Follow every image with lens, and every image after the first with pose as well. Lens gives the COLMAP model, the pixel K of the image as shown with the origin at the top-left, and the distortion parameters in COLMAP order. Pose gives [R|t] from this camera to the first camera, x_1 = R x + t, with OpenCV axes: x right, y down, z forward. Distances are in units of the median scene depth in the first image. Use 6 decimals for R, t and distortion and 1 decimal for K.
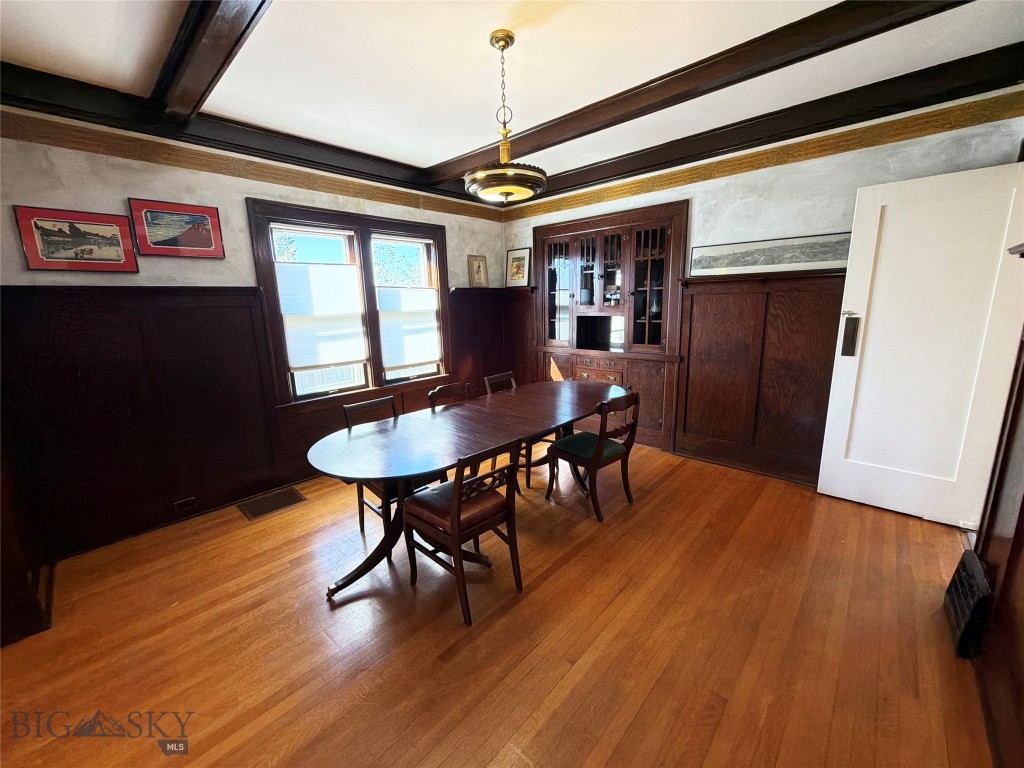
lens RADIAL K [[406.6, 0, 509.1], [0, 406.6, 384.2], [0, 0, 1]] dist [-0.000720, 0.000253]
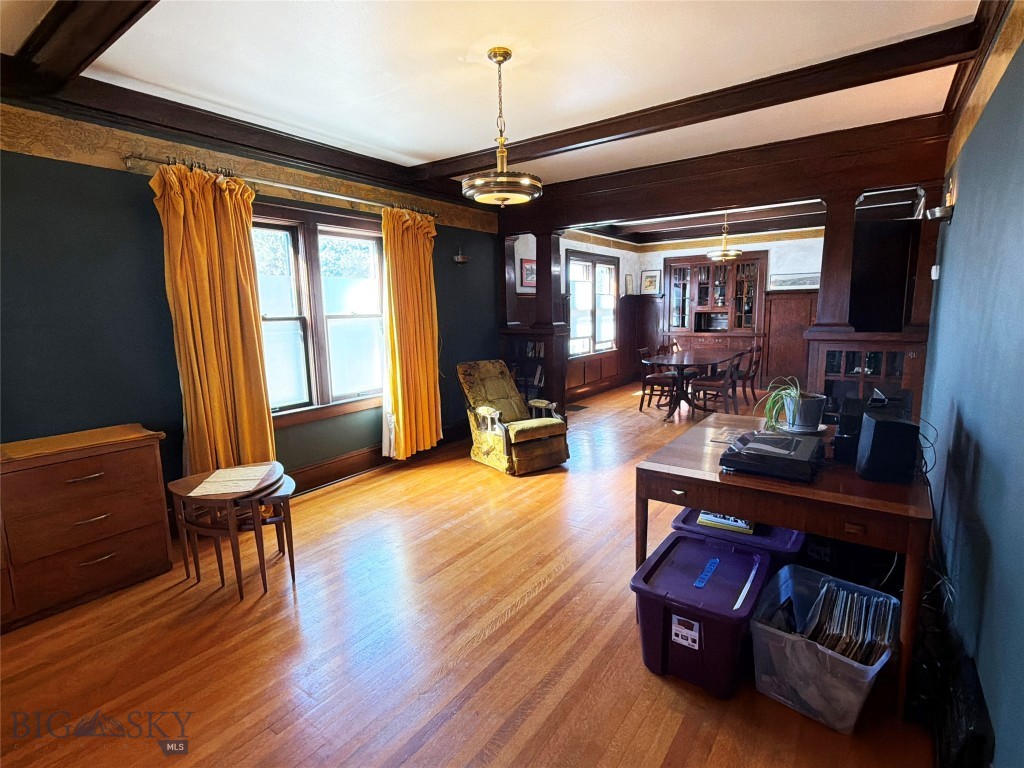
lens RADIAL K [[486.0, 0, 509.2], [0, 486.0, 374.7], [0, 0, 1]] dist [-0.001740, -0.000335]
pose [[0.990503, -0.014307, 0.136742, -1.022616], [0.022975, 0.997811, -0.062017, 0.226985], [-0.135555, 0.064570, 0.988664, -0.989208]]
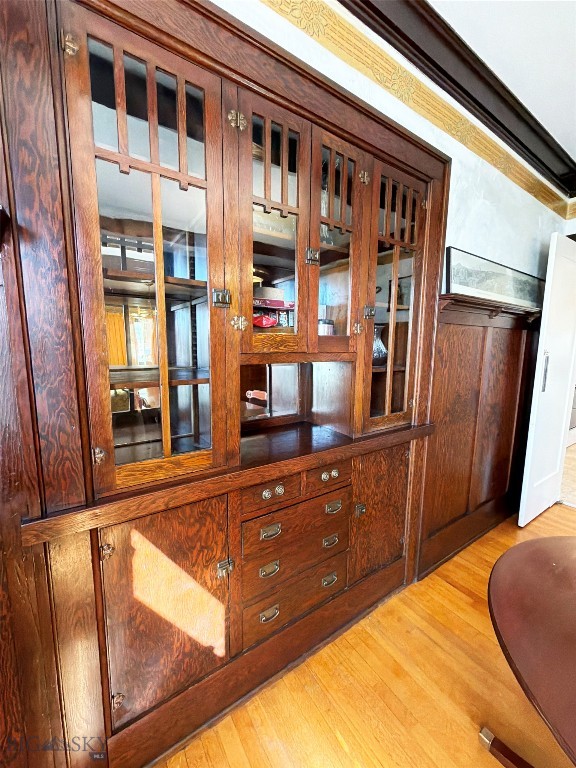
lens RADIAL K [[305.0, 0, 287.3], [0, 305.0, 381.9], [0, 0, 1]] dist [-0.000720, 0.000253]
pose [[0.231938, -0.103968, 0.967158, -0.061784], [0.169234, 0.983421, 0.065131, -0.200842], [-0.957896, 0.148570, 0.245688, 1.112190]]
